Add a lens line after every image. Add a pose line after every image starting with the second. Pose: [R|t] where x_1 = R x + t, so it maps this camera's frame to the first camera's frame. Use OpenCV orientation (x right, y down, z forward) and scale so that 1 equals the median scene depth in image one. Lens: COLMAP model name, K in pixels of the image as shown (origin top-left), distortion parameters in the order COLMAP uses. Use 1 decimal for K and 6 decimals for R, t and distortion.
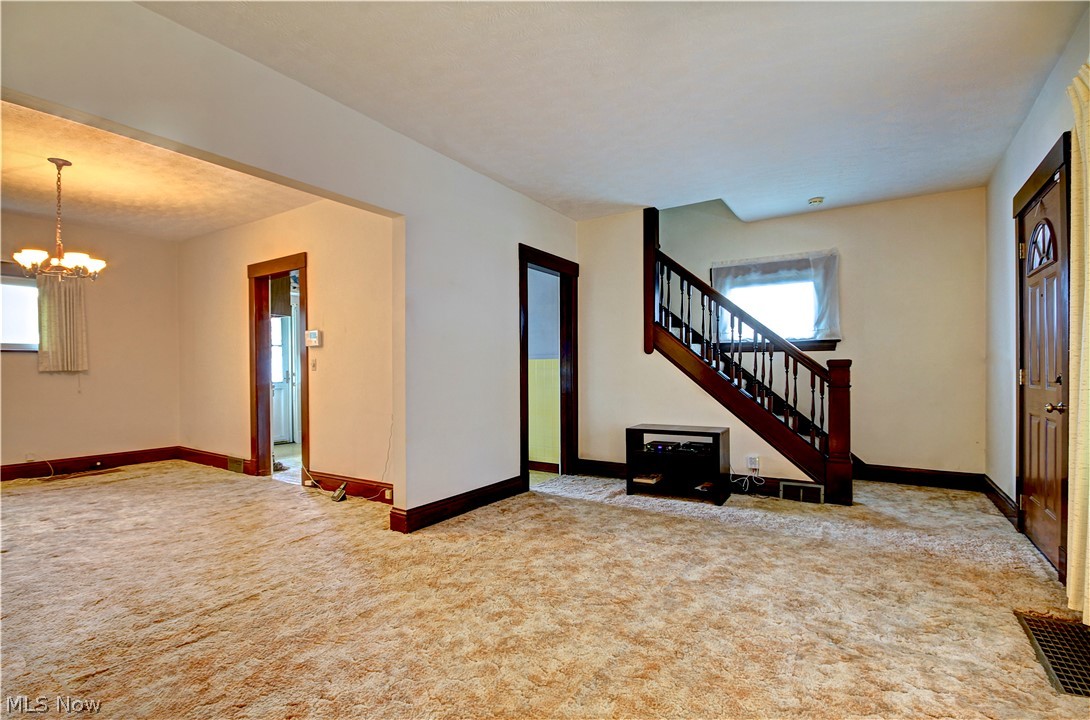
lens RADIAL K [[506.0, 0, 542.5], [0, 506.0, 373.2], [0, 0, 1]] dist [0.002881, -0.008266]
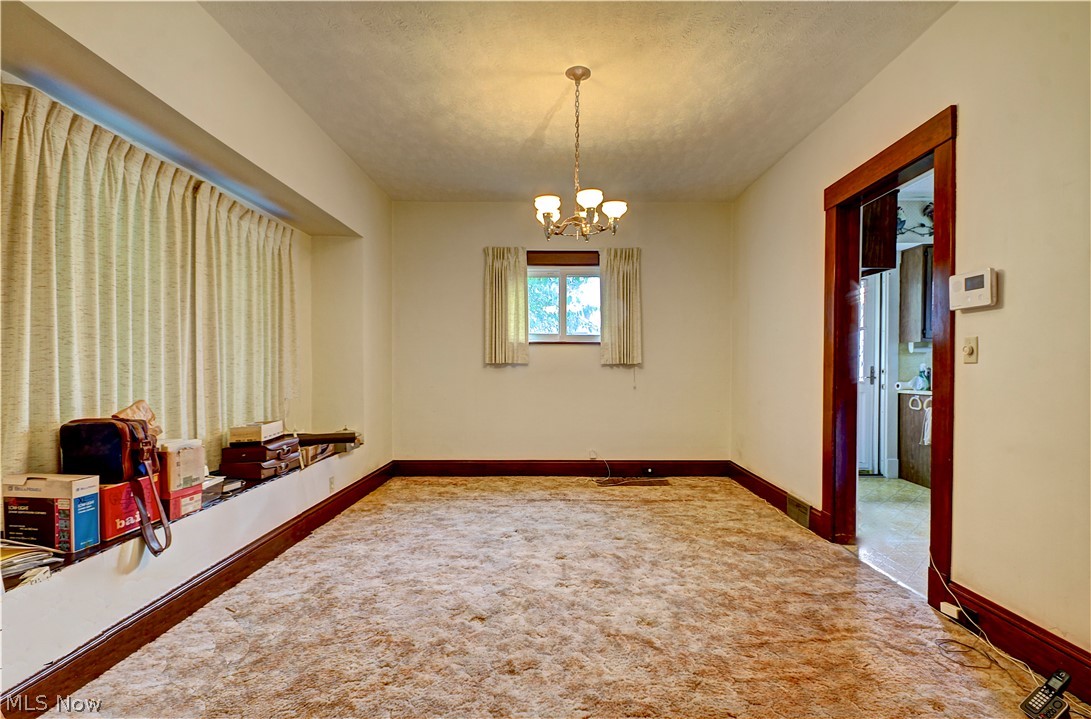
lens RADIAL K [[511.6, 0, 557.9], [0, 511.6, 377.9], [0, 0, 1]] dist [0.000058, -0.010375]
pose [[0.556583, 0.024824, -0.830421, -0.354291], [-0.012234, 0.999690, 0.021684, 0.002869], [0.830702, -0.001910, 0.556714, 0.564964]]
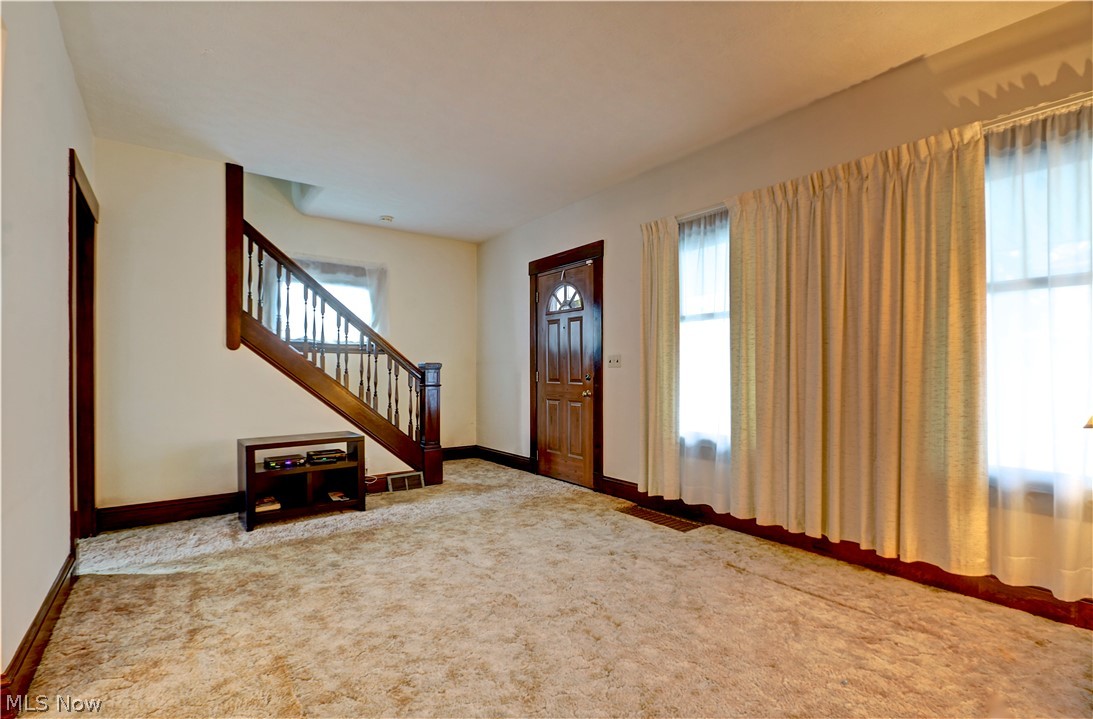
lens RADIAL K [[512.4, 0, 550.4], [0, 512.4, 372.6], [0, 0, 1]] dist [-0.007604, -0.000959]
pose [[0.340095, 0.004224, 0.940381, -0.471671], [0.000894, 0.999988, -0.004816, 0.001848], [-0.940390, 0.002479, 0.340088, 0.344527]]
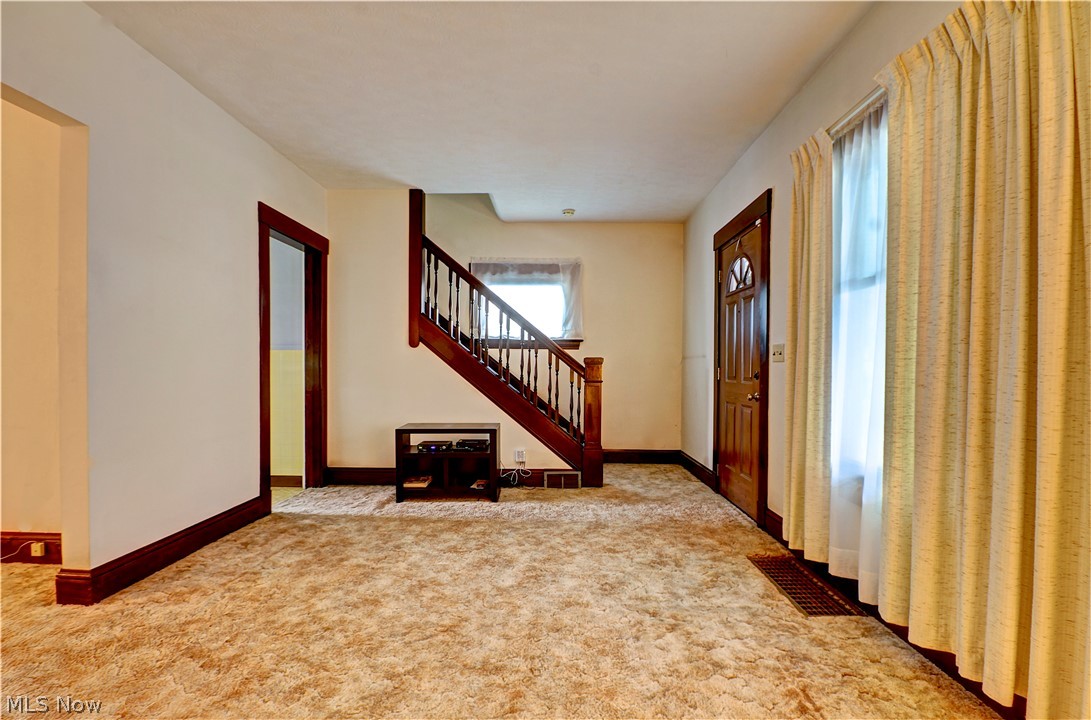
lens RADIAL K [[511.5, 0, 549.4], [0, 511.5, 373.1], [0, 0, 1]] dist [-0.007604, -0.000959]
pose [[0.843975, 0.004493, 0.536364, -0.106321], [-0.008990, 0.999943, 0.005769, 0.001967], [-0.536307, -0.009691, 0.843967, 0.102513]]
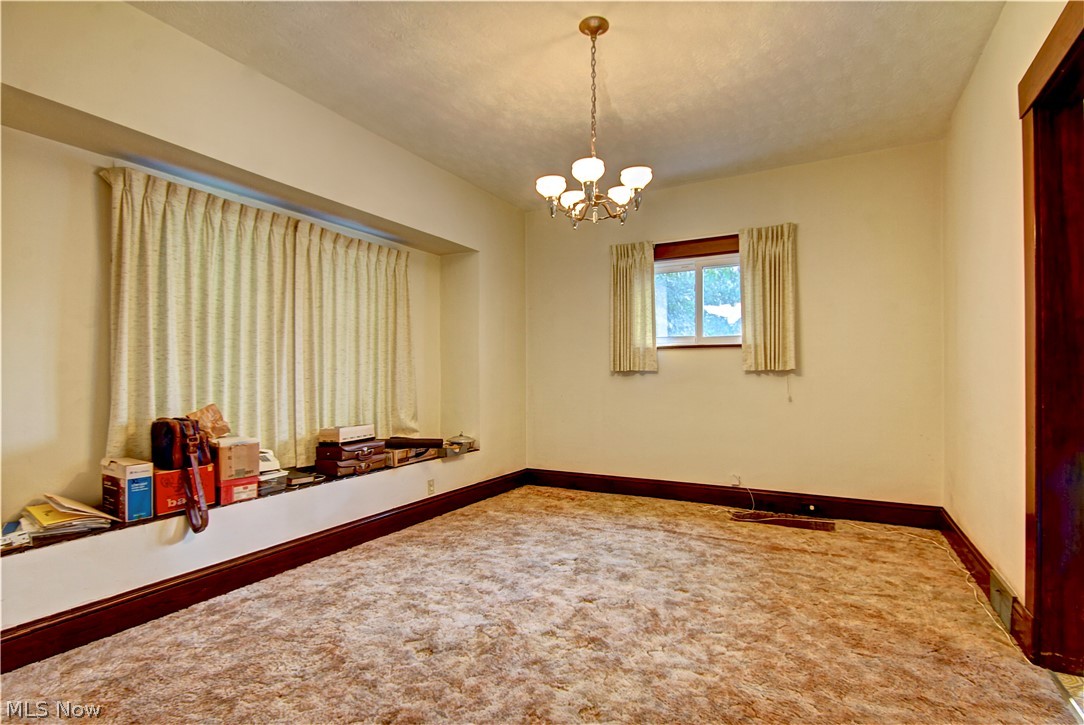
lens RADIAL K [[516.0, 0, 542.7], [0, 516.0, 376.2], [0, 0, 1]] dist [-0.003951, -0.000543]
pose [[0.086523, 0.006177, -0.996231, -0.339424], [-0.004237, 0.999974, 0.005833, 0.001756], [0.996241, 0.003717, 0.086547, 0.885180]]
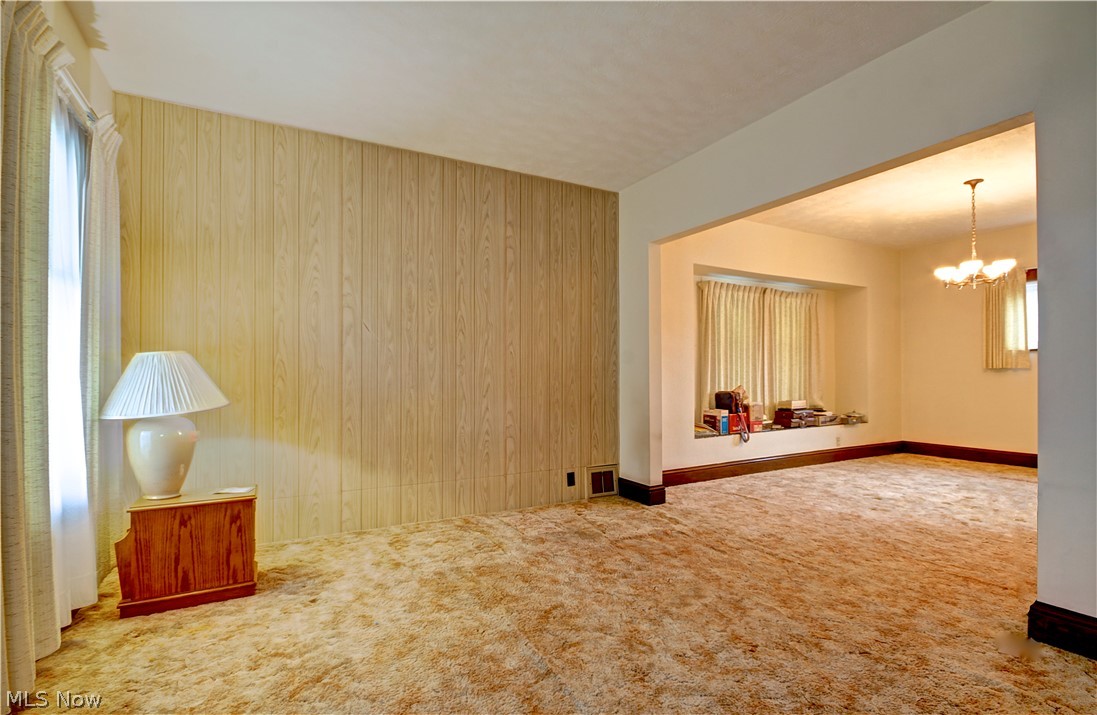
lens RADIAL K [[504.7, 0, 556.4], [0, 504.7, 370.0], [0, 0, 1]] dist [-0.002374, -0.000570]
pose [[-0.458978, 0.002927, -0.888443, 0.465691], [-0.000835, 0.999993, 0.003726, -0.003865], [0.888447, 0.002452, -0.458972, 0.689462]]
